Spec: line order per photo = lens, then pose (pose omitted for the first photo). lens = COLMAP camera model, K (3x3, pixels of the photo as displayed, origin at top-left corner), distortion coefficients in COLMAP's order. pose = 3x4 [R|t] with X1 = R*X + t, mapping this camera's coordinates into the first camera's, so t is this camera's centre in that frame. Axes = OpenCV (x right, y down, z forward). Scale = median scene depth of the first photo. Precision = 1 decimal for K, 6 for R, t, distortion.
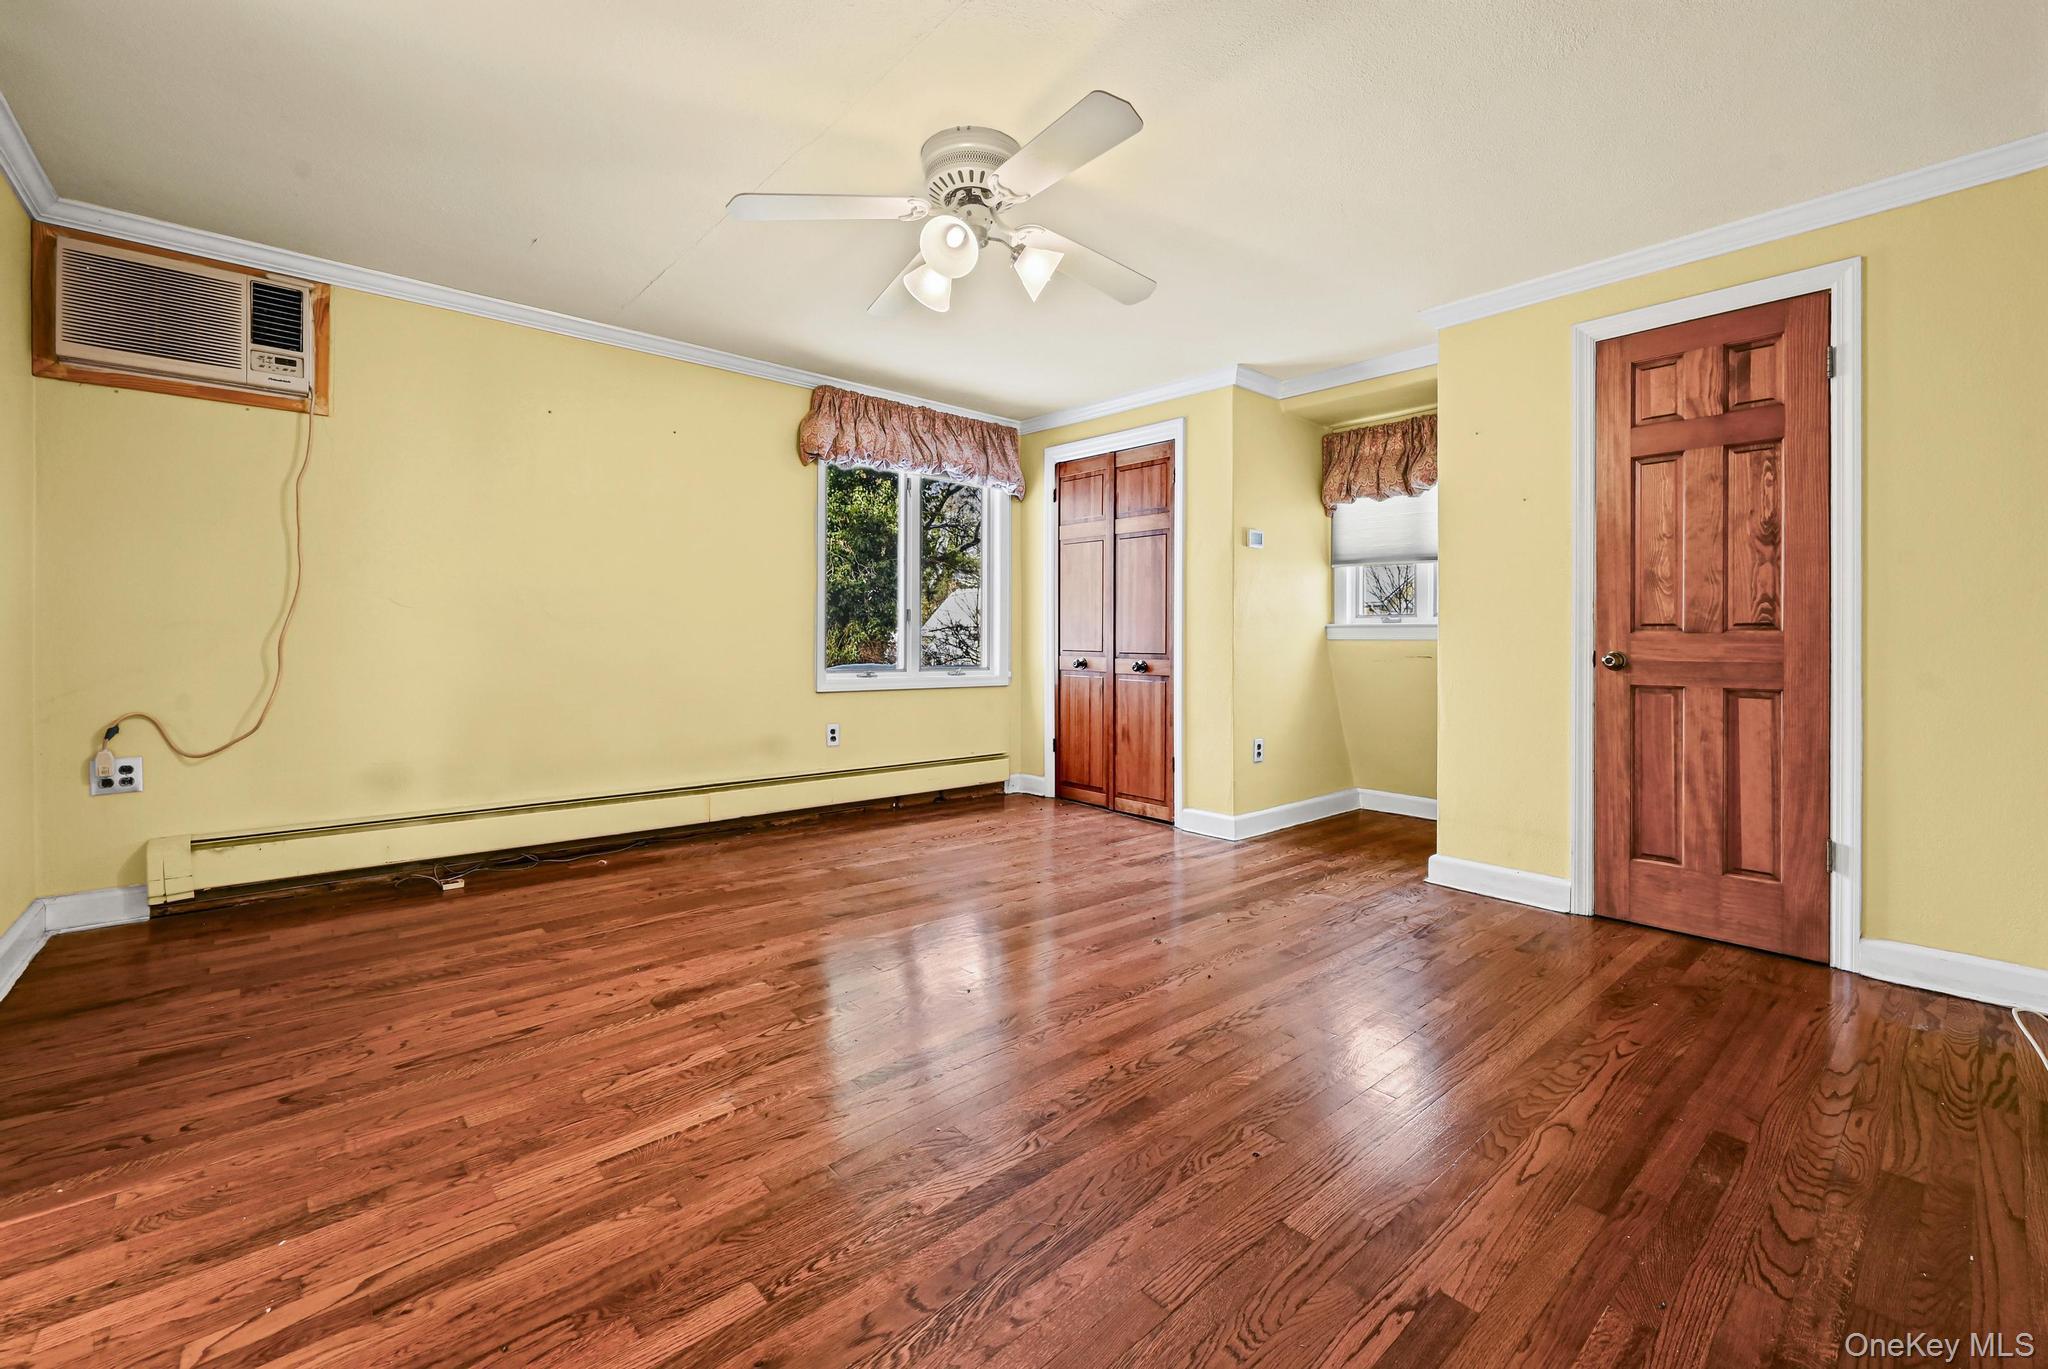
lens RADIAL K [[838.7, 0, 1023.8], [0, 838.7, 643.0], [0, 0, 1]] dist [-0.000485, 0.000152]
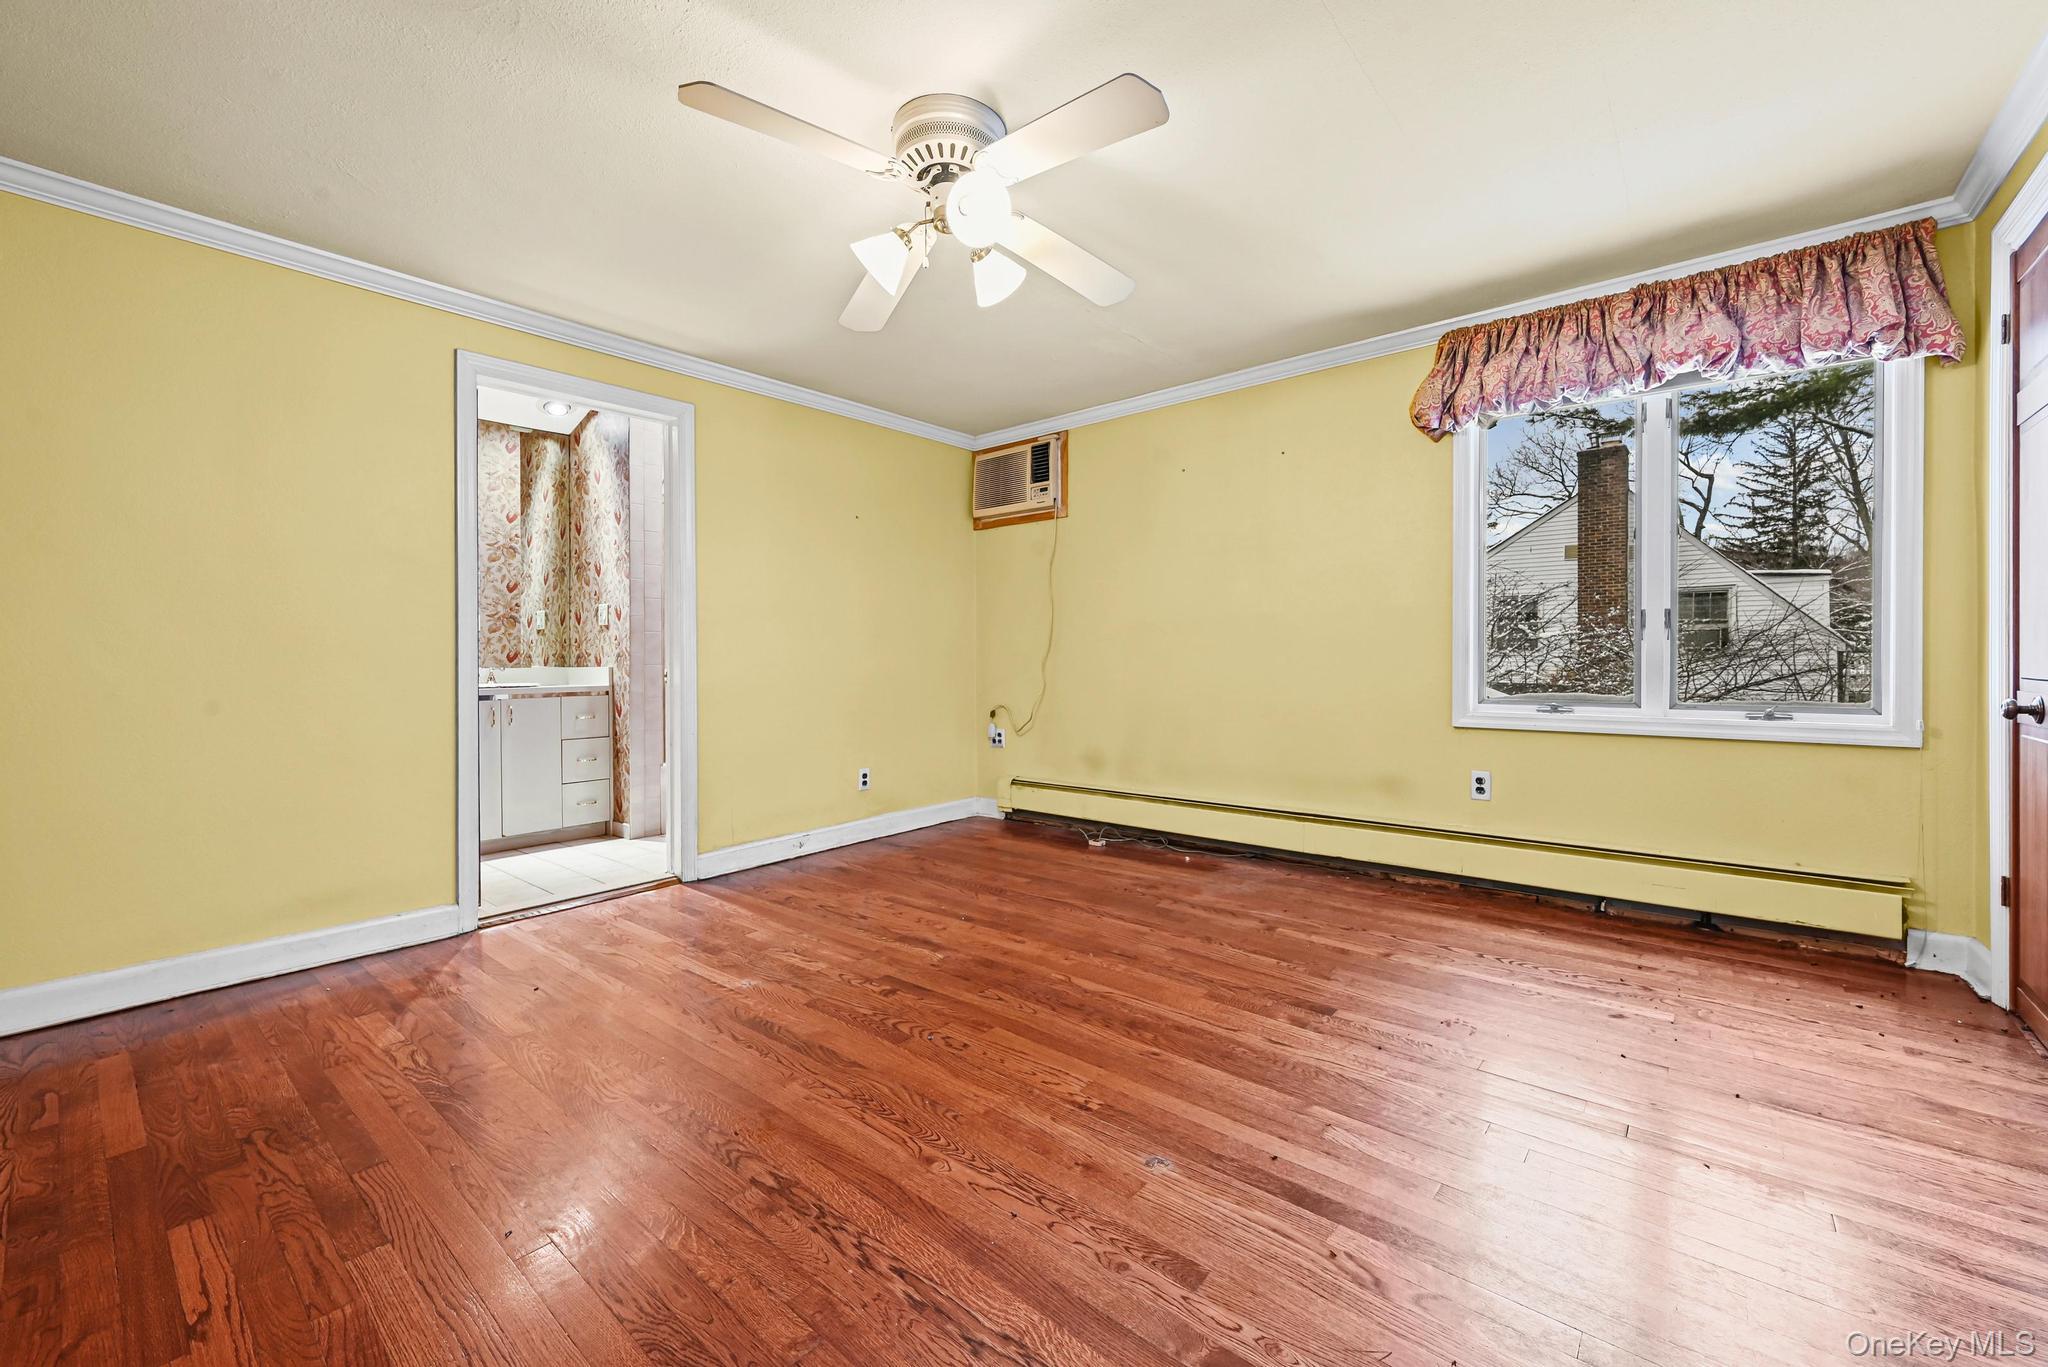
lens RADIAL K [[796.3, 0, 1026.6], [0, 796.3, 669.7], [0, 0, 1]] dist [-0.001967, -0.000269]
pose [[0.174363, 0.003884, -0.984674, 0.633964], [0.003759, 0.999982, 0.004610, 0.000592], [0.984674, -0.004506, 0.174346, 0.732742]]
